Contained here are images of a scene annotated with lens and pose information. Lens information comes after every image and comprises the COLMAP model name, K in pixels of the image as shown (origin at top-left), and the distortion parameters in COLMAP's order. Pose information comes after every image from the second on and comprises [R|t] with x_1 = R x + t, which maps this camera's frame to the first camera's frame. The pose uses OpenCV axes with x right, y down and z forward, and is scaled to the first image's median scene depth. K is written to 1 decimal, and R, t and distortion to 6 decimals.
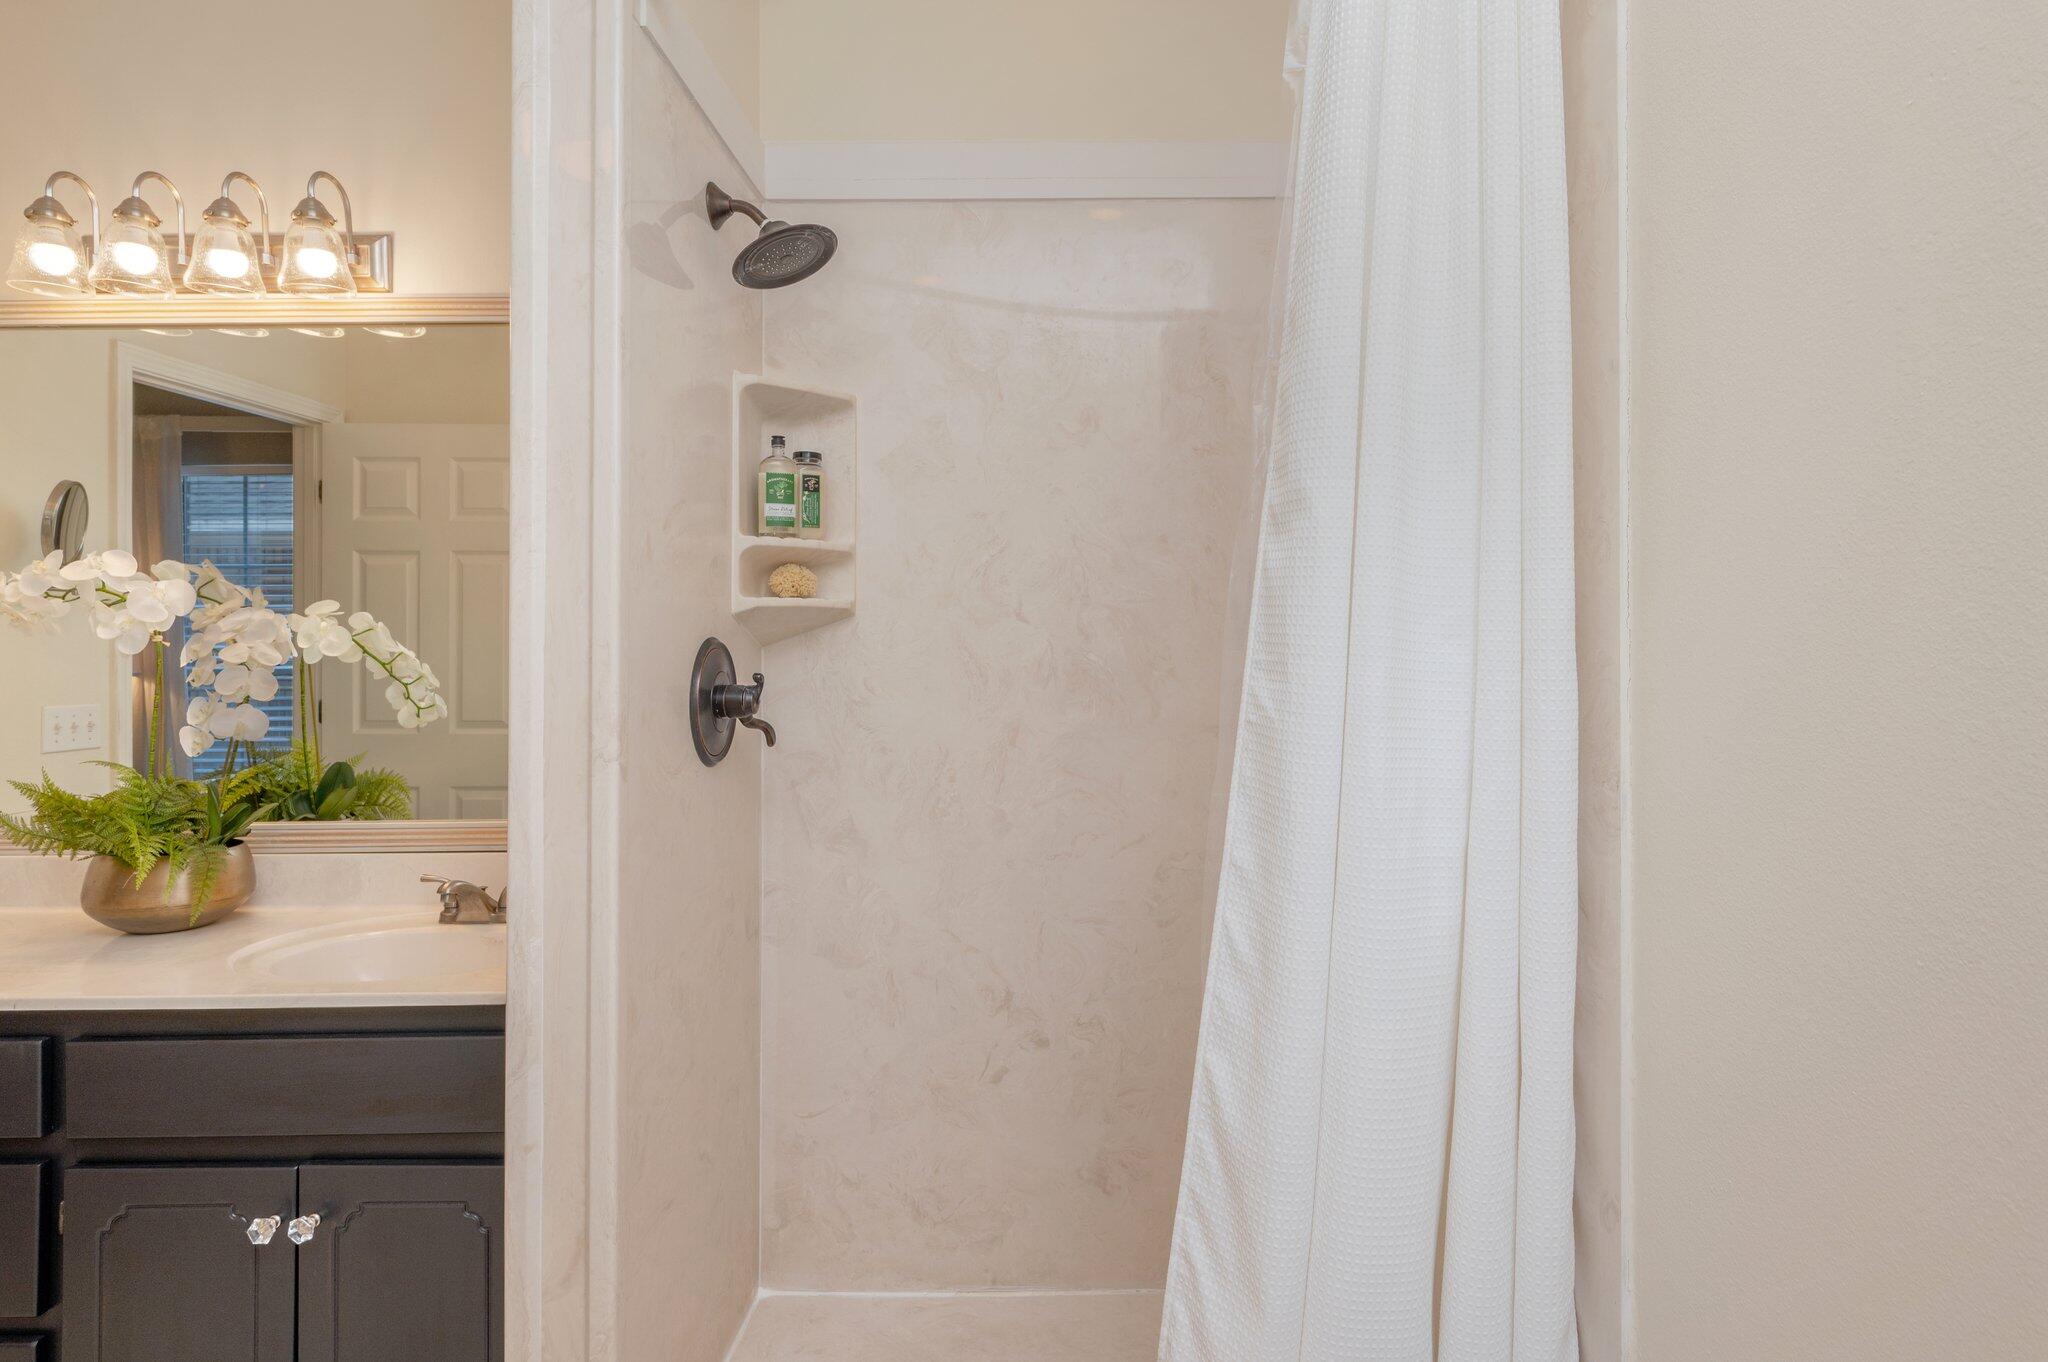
lens RADIAL K [[1046.8, 0, 1032.7], [0, 1046.8, 624.4], [0, 0, 1]] dist [0.002564, -0.000449]
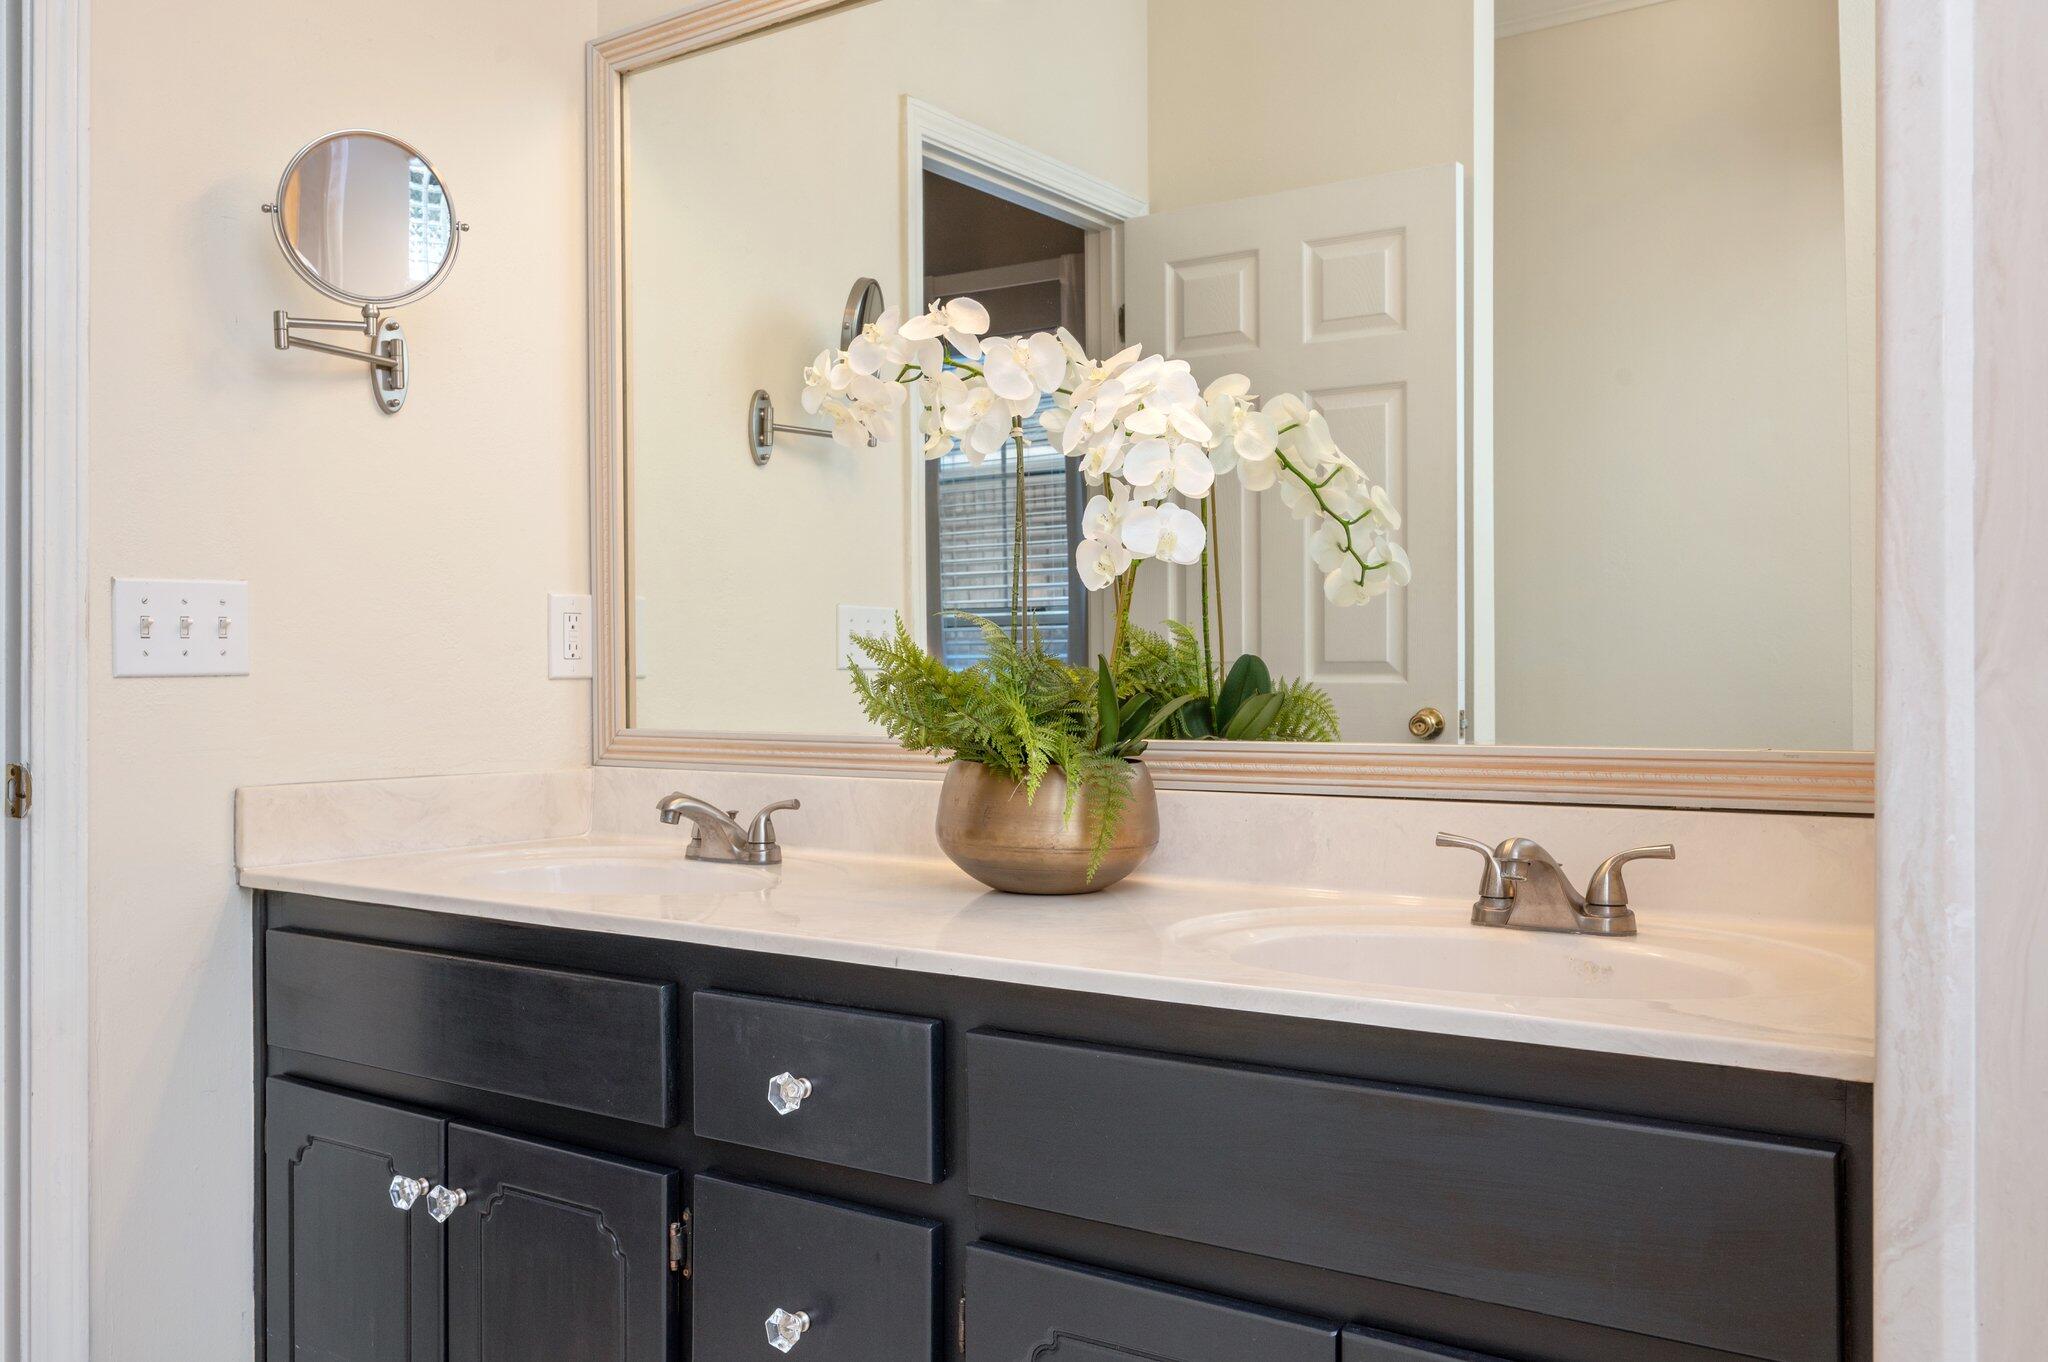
lens RADIAL K [[1521.4, 0, 1021.7], [0, 1521.4, 678.8], [0, 0, 1]] dist [-0.003358, 0.005105]
pose [[0.841048, 0.000616, -0.540961, -0.353856], [0.005822, 0.999931, 0.010189, 0.156800], [0.540930, -0.011719, 0.840986, 0.245188]]
